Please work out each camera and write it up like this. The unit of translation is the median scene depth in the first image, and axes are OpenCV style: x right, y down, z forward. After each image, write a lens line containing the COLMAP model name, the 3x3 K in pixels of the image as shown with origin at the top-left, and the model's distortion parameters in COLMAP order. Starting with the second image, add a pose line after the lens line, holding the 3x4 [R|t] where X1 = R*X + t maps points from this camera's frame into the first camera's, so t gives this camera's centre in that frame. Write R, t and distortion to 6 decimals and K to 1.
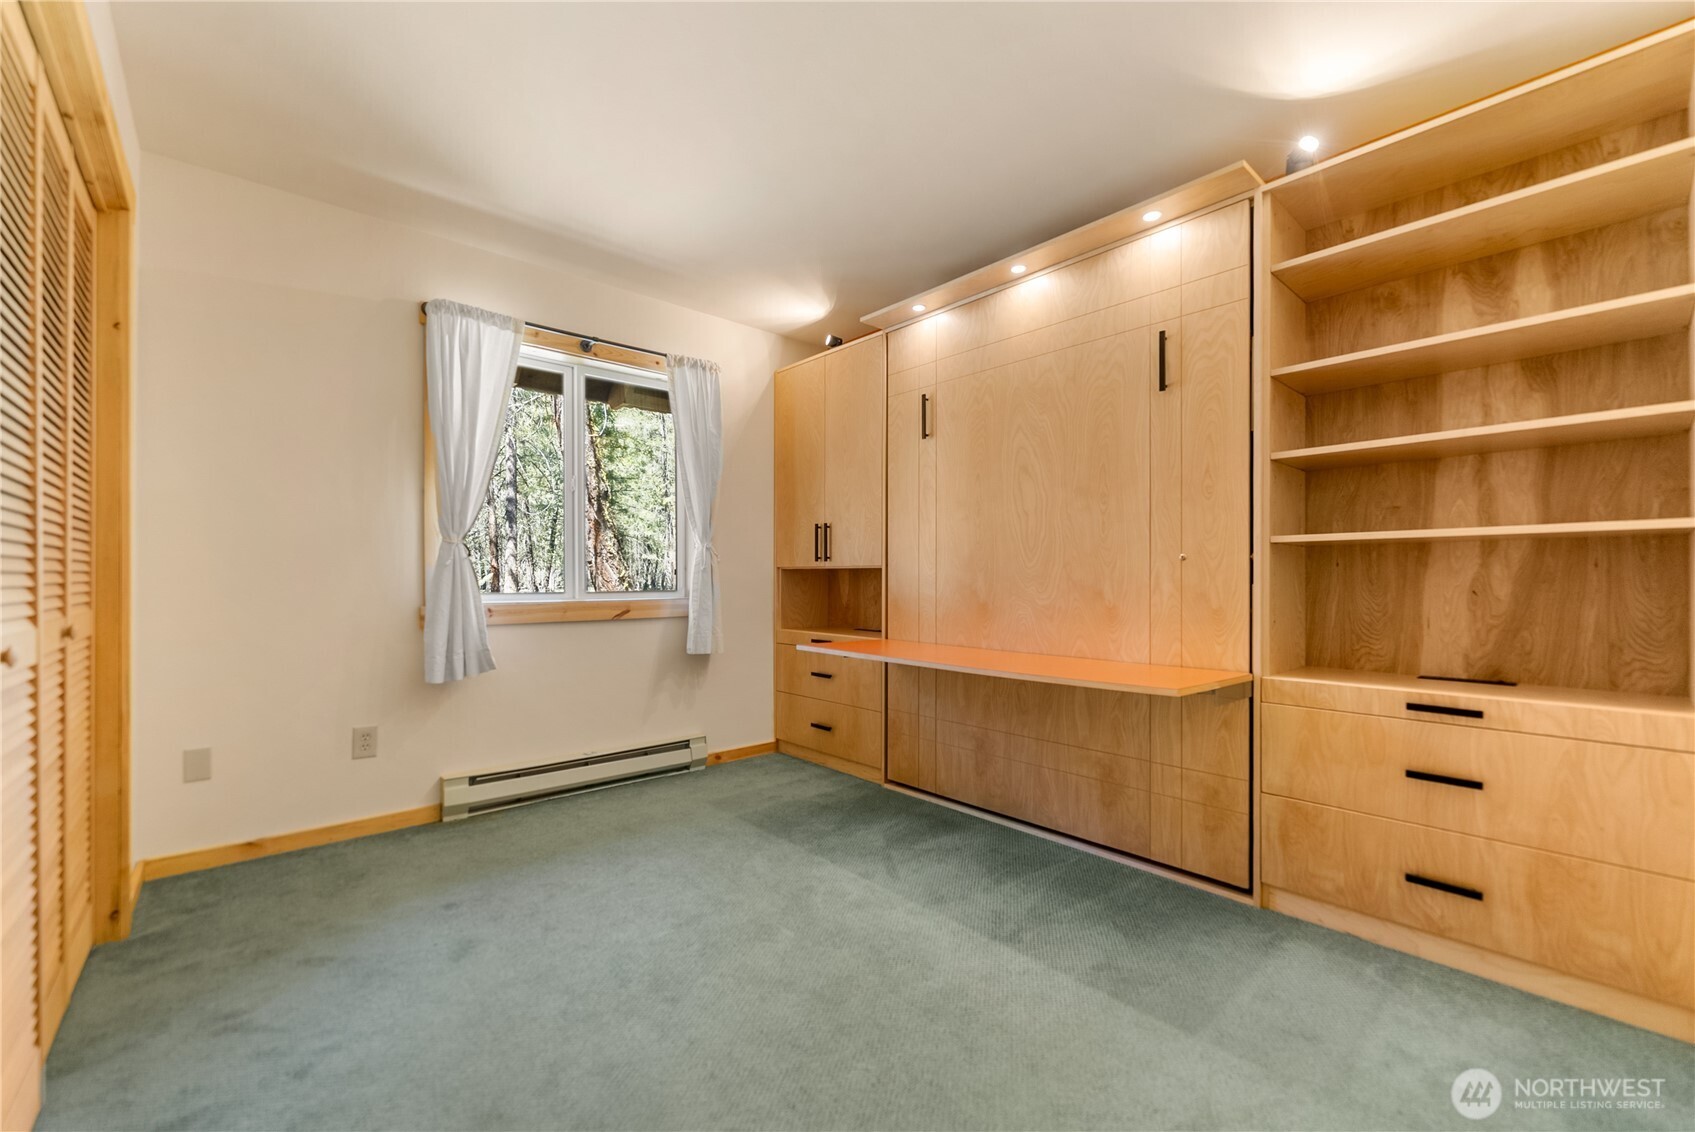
lens RADIAL K [[699.7, 0, 840.7], [0, 699.7, 572.7], [0, 0, 1]] dist [-0.001190, -0.000046]
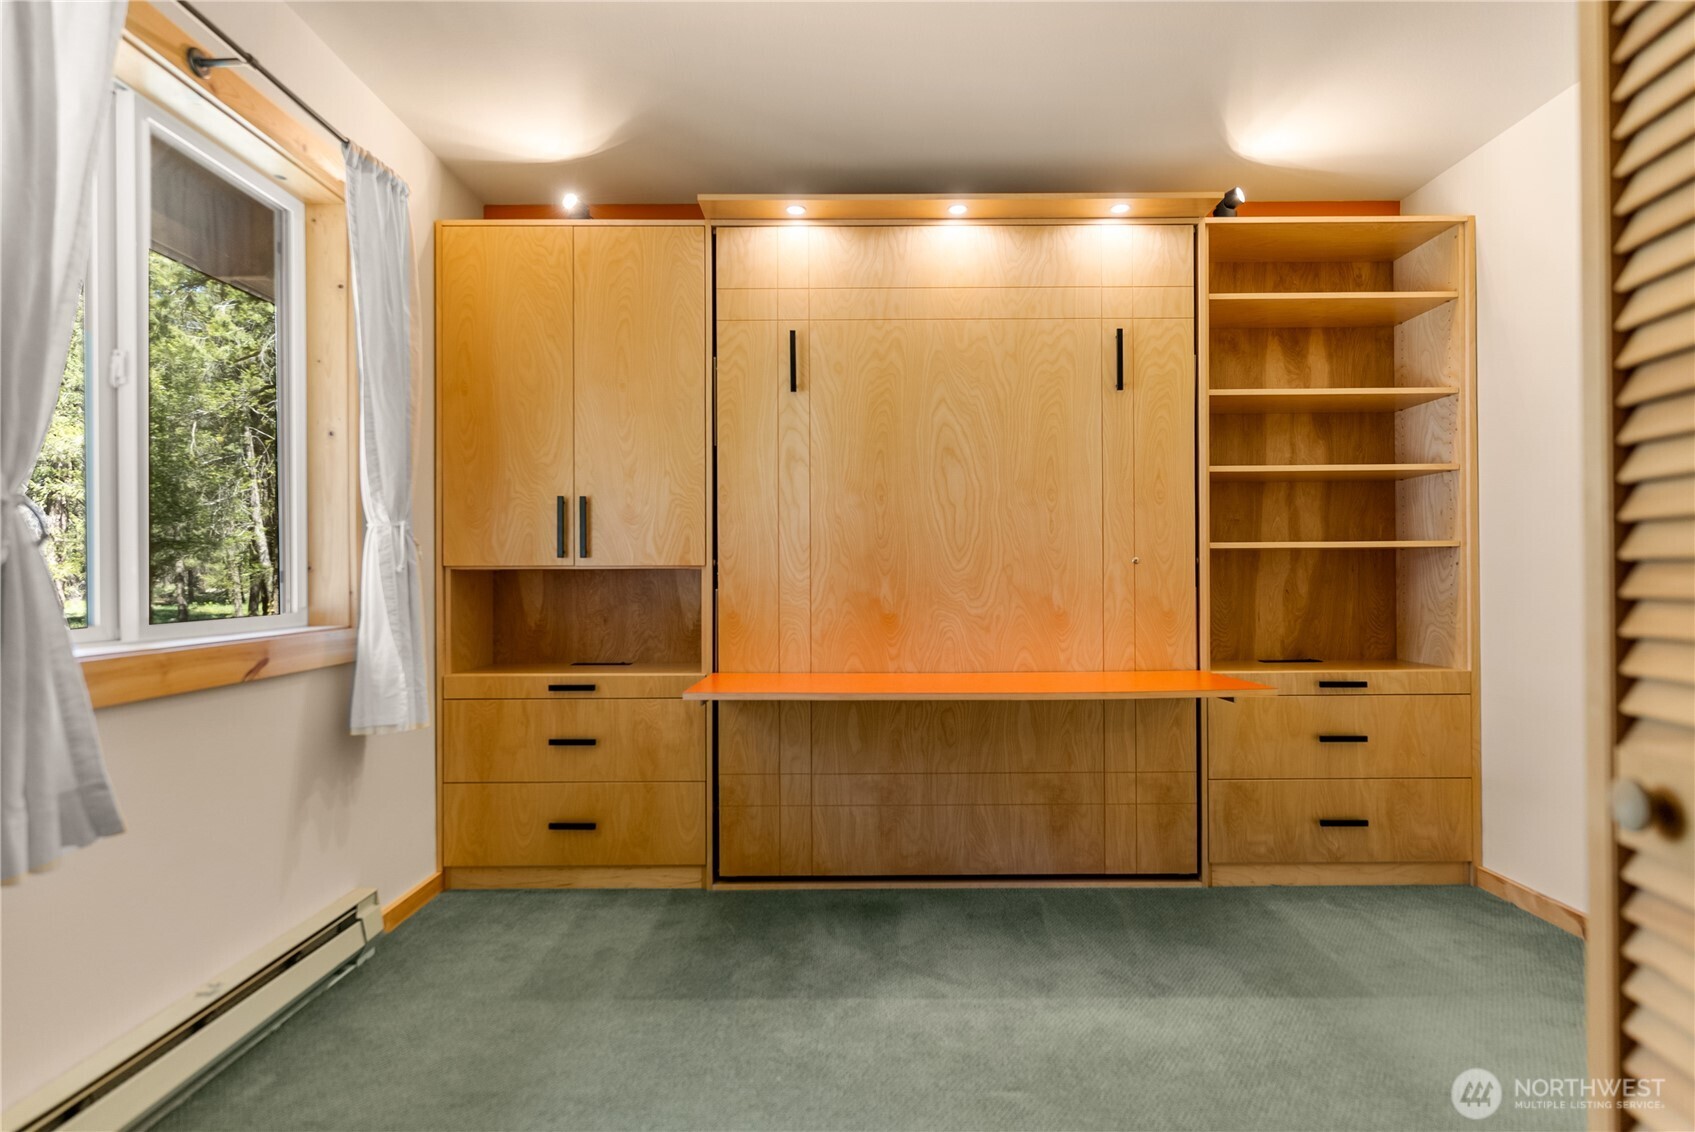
lens RADIAL K [[913.8, 0, 847.5], [0, 913.8, 566.0], [0, 0, 1]] dist [0.002540, -0.000311]
pose [[0.654349, 0.003700, 0.756184, -0.711690], [-0.000436, 0.999990, -0.004516, -0.007658], [-0.756193, 0.002626, 0.654344, 0.427853]]
